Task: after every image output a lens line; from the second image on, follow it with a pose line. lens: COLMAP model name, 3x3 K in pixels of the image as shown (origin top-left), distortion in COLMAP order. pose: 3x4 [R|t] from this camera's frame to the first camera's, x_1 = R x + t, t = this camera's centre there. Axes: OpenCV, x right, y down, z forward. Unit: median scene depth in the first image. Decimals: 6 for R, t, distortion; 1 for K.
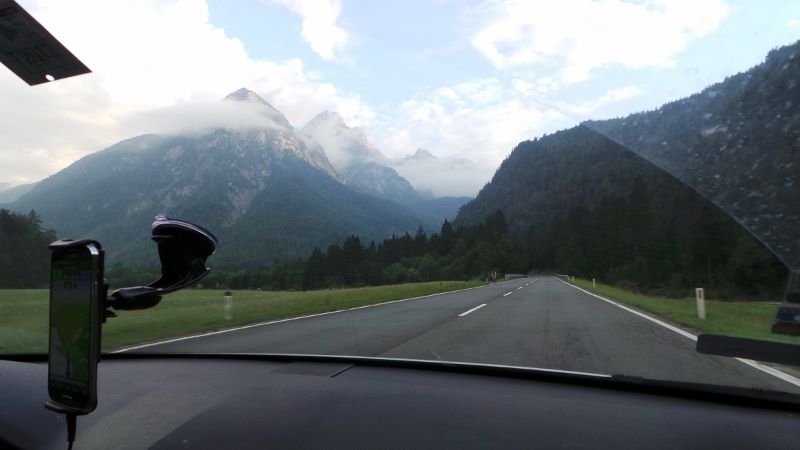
lens RADIAL K [[554.7, 0, 403.2], [0, 554.7, 227.3], [0, 0, 1]] dist [0.001814, 0.000651]
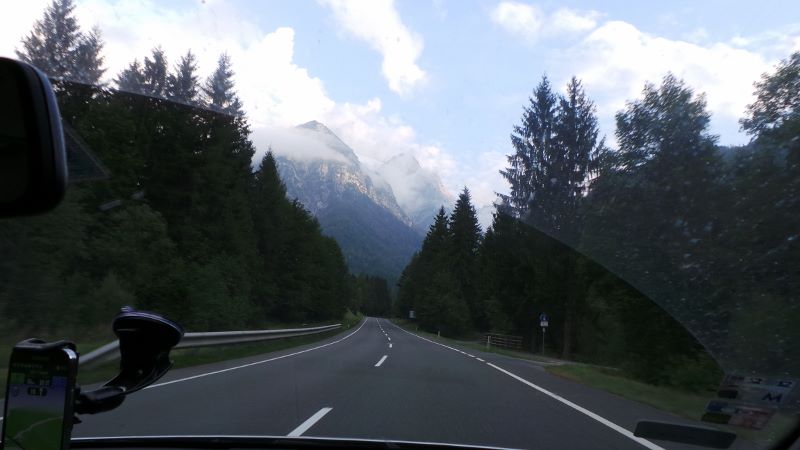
lens RADIAL K [[549.7, 0, 403.4], [0, 549.7, 226.9], [0, 0, 1]] dist [0.003048, 0.003485]
pose [[0.987211, 0.063335, -0.146301, 0.017632], [-0.077332, 0.992746, -0.092058, 0.009143], [0.139410, 0.102195, 0.984947, 0.100235]]
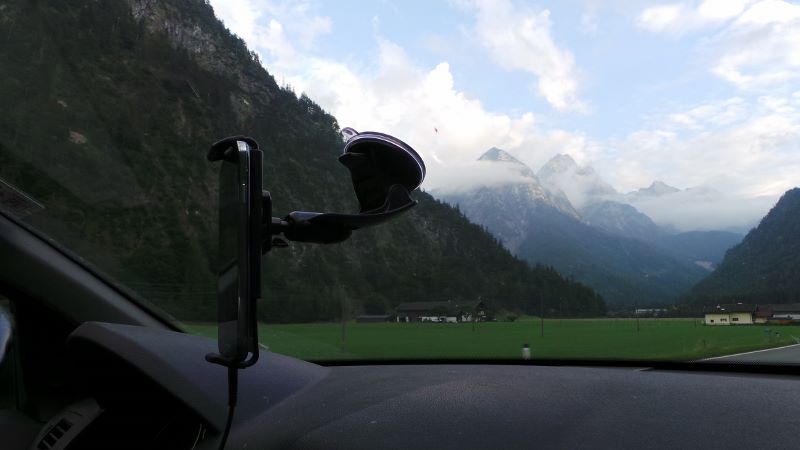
lens RADIAL K [[556.6, 0, 398.7], [0, 556.6, 236.6], [0, 0, 1]] dist [0.001622, -0.000454]
pose [[0.925549, -0.044928, -0.375952, -0.042994], [0.028779, 0.998410, -0.048463, -0.014658], [0.377532, 0.034035, 0.925371, -0.148302]]
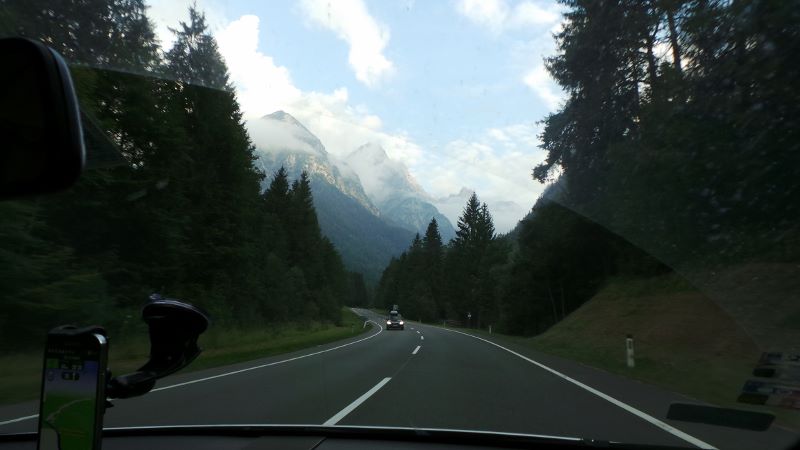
lens RADIAL K [[549.7, 0, 403.4], [0, 549.7, 226.9], [0, 0, 1]] dist [0.003048, 0.003485]
pose [[0.994476, 0.061430, -0.085109, 0.017803], [-0.067884, 0.994861, -0.075126, 0.007867], [0.080057, 0.080489, 0.993535, 0.085900]]
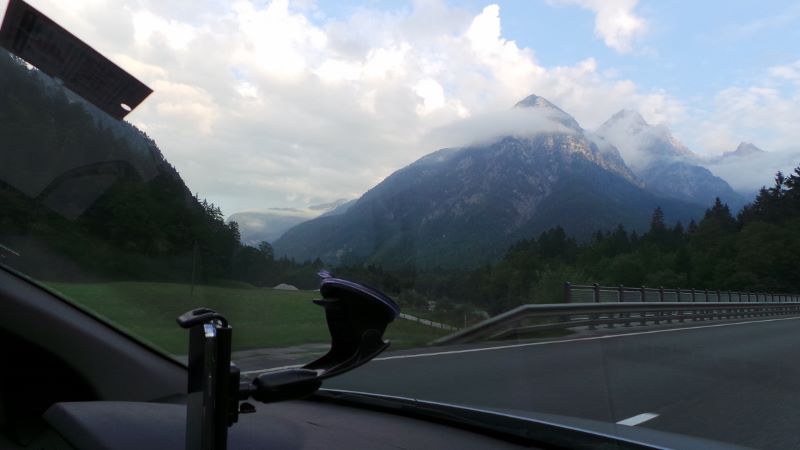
lens RADIAL K [[554.7, 0, 403.2], [0, 554.7, 227.3], [0, 0, 1]] dist [0.001814, 0.000651]
pose [[0.866211, -0.003138, -0.499669, 0.006940], [-0.005033, 0.999875, -0.015004, 0.002152], [0.499653, 0.015512, 0.866087, 0.030324]]
